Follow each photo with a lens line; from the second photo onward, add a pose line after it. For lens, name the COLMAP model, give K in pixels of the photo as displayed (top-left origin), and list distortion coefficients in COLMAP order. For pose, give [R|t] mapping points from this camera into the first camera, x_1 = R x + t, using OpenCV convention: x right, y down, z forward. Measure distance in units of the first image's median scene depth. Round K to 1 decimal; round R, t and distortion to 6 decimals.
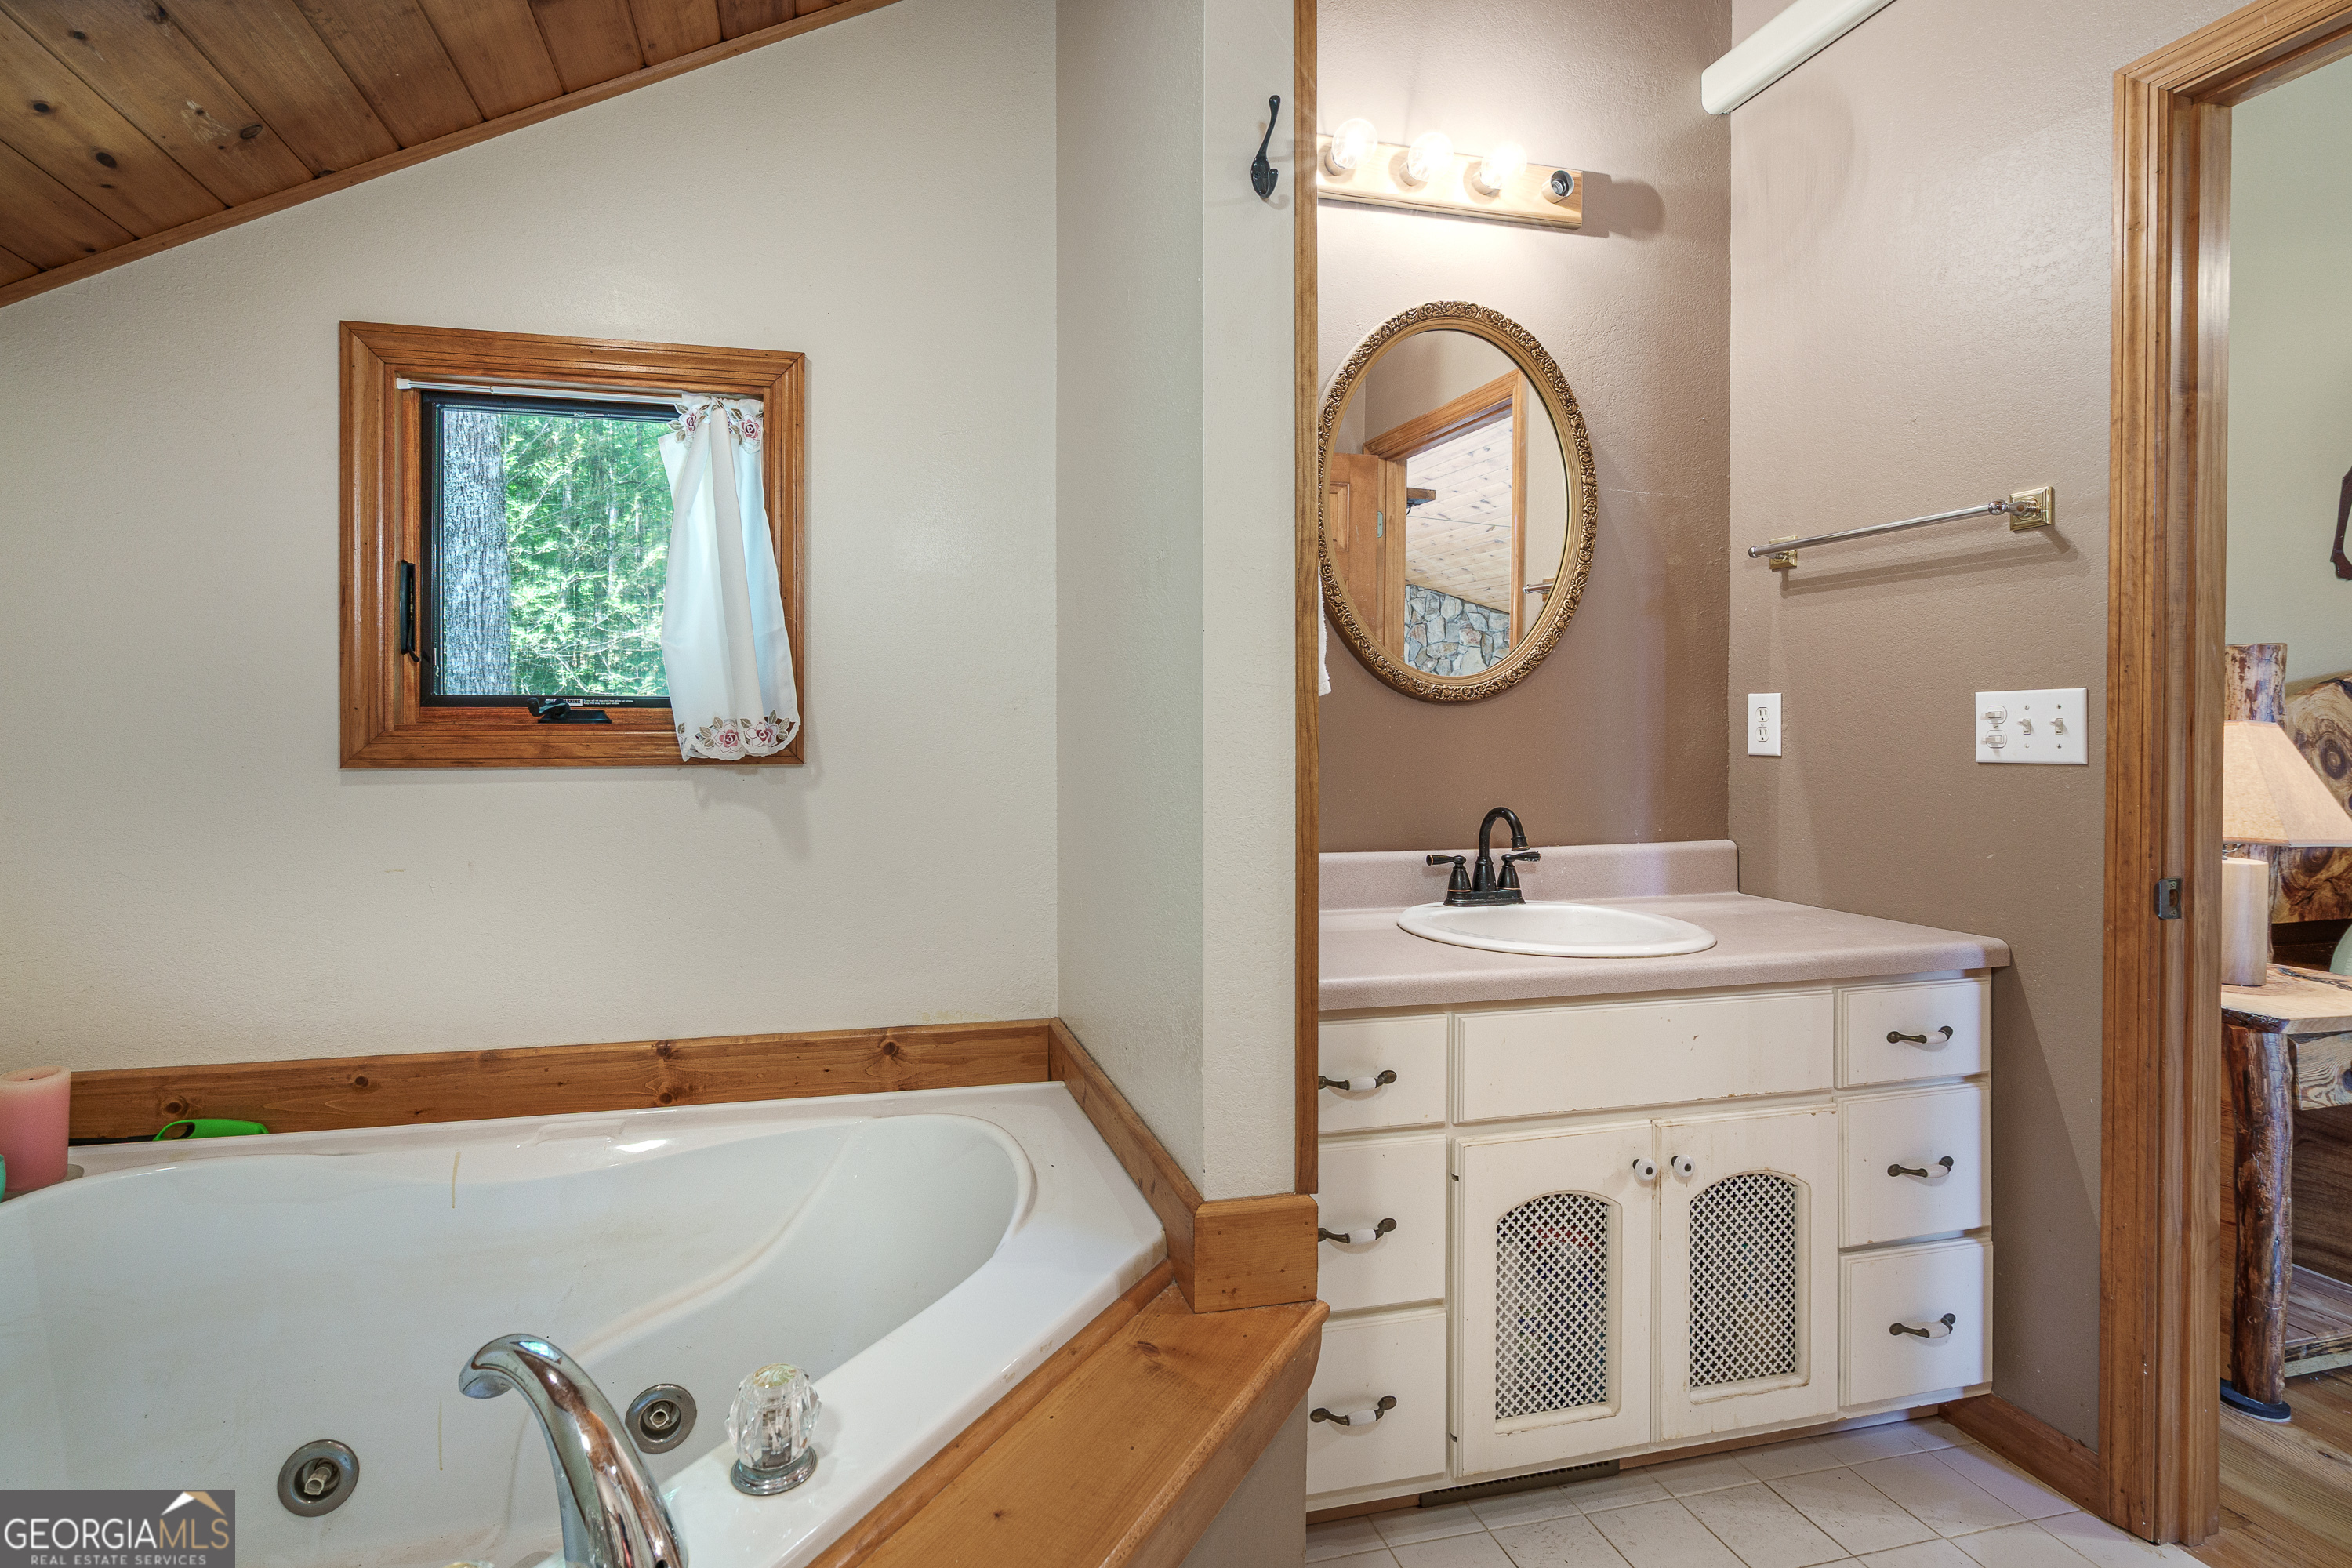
lens RADIAL K [[1137.6, 0, 1183.1], [0, 1137.6, 716.1], [0, 0, 1]] dist [-0.005143, 0.001933]
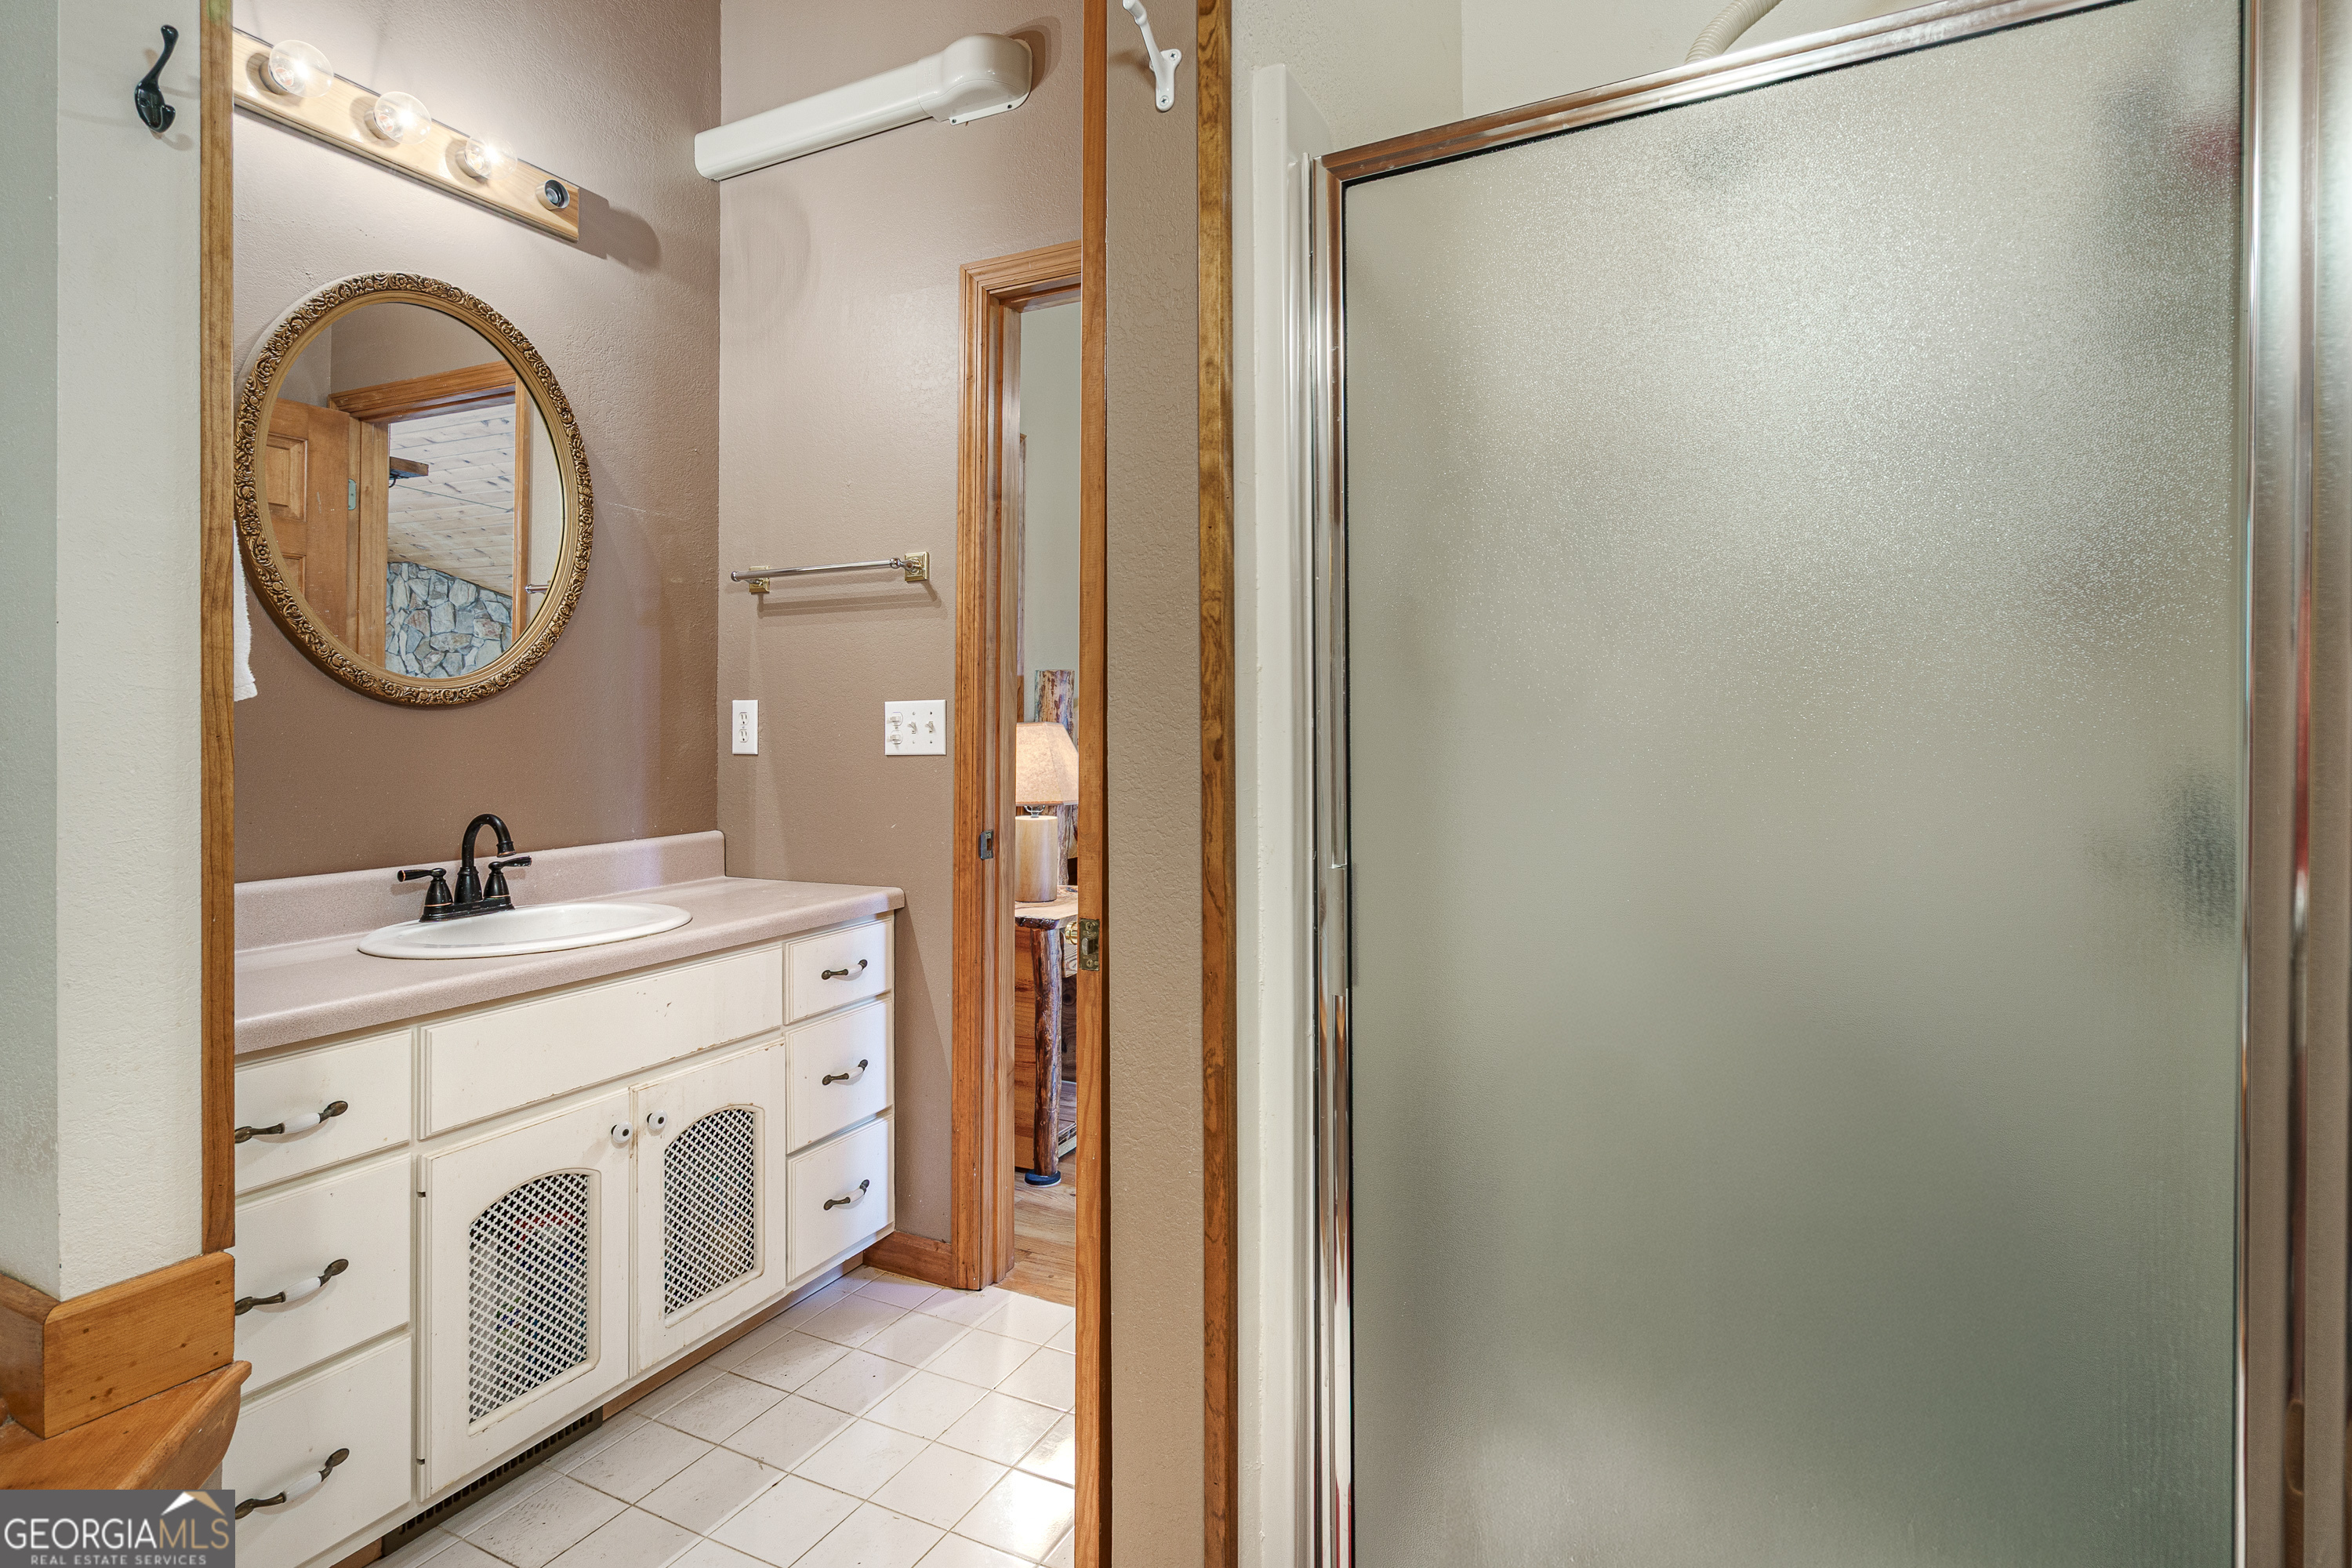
lens RADIAL K [[1137.6, 0, 1183.1], [0, 1137.6, 716.1], [0, 0, 1]] dist [-0.005143, 0.001933]
pose [[0.698986, -0.001373, 0.715134, 0.000016], [0.002626, 0.999996, -0.000647, -0.002627], [-0.715131, 0.002330, 0.698987, -0.155375]]
